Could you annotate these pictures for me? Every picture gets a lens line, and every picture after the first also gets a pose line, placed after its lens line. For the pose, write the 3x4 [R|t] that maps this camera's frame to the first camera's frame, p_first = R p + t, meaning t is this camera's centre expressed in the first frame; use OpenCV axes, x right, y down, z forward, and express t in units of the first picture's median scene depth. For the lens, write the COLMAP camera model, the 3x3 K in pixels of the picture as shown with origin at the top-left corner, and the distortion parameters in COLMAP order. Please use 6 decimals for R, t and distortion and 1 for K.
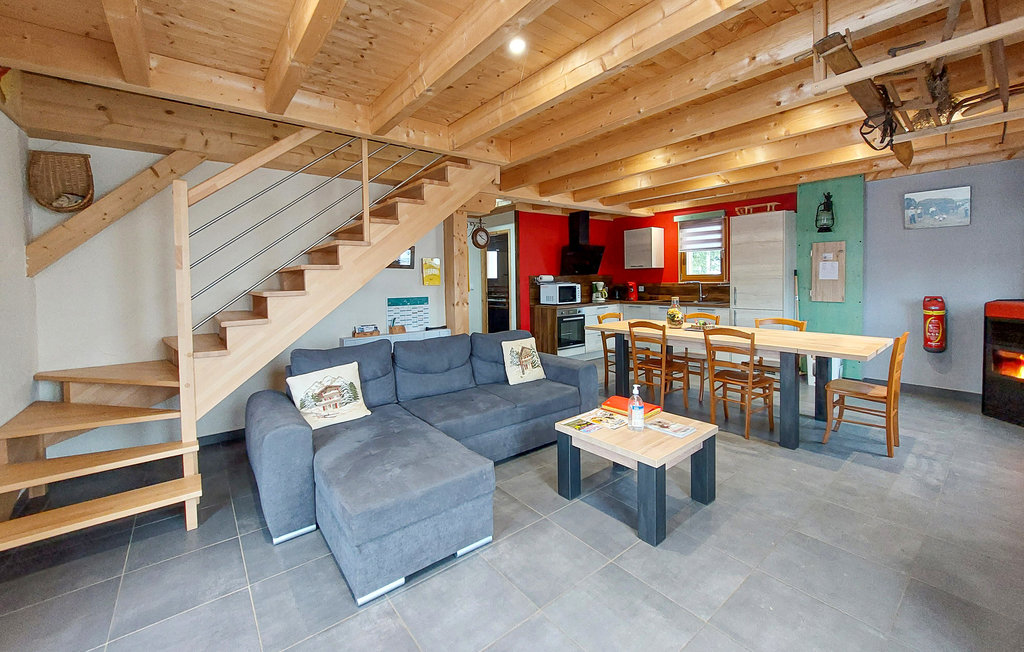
lens RADIAL K [[409.5, 0, 485.9], [0, 409.5, 290.4], [0, 0, 1]] dist [-0.011915, -0.000266]
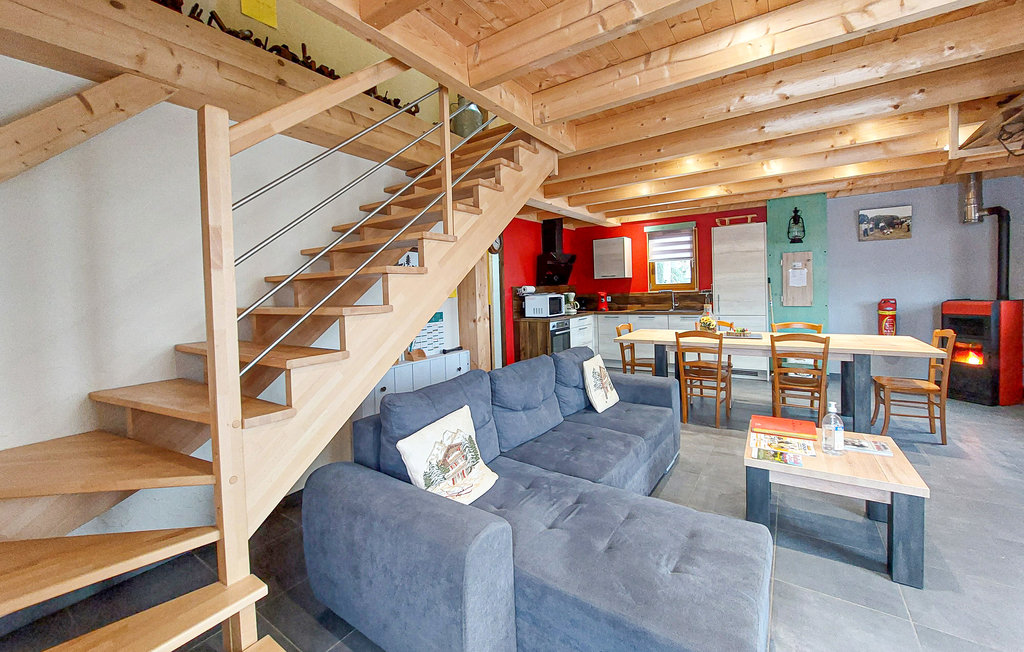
lens RADIAL K [[414.4, 0, 489.8], [0, 414.4, 296.9], [0, 0, 1]] dist [-0.010376, -0.000272]
pose [[0.953656, -0.017179, 0.300408, -0.285037], [0.023331, 0.999585, -0.016904, 0.002057], [-0.299993, 0.023129, 0.953661, 0.180809]]
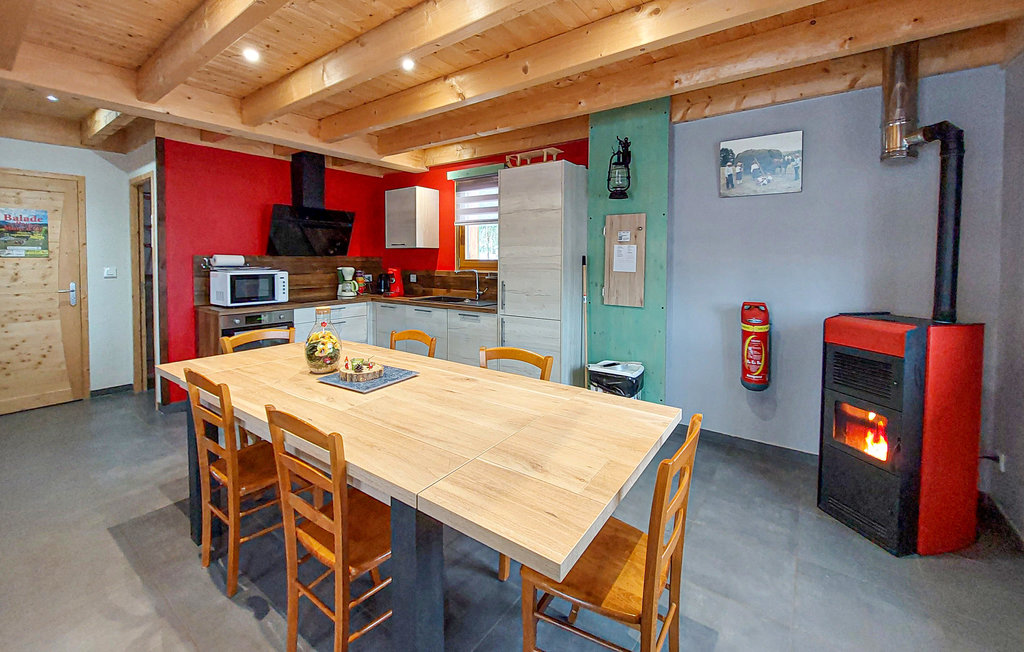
lens RADIAL K [[434.7, 0, 494.7], [0, 434.7, 268.1], [0, 0, 1]] dist [-0.001508, -0.000261]
pose [[0.958343, 0.014984, 0.285227, 0.437724], [-0.013203, 0.999879, -0.008166, -0.024005], [-0.285315, 0.004060, 0.958425, 0.386169]]
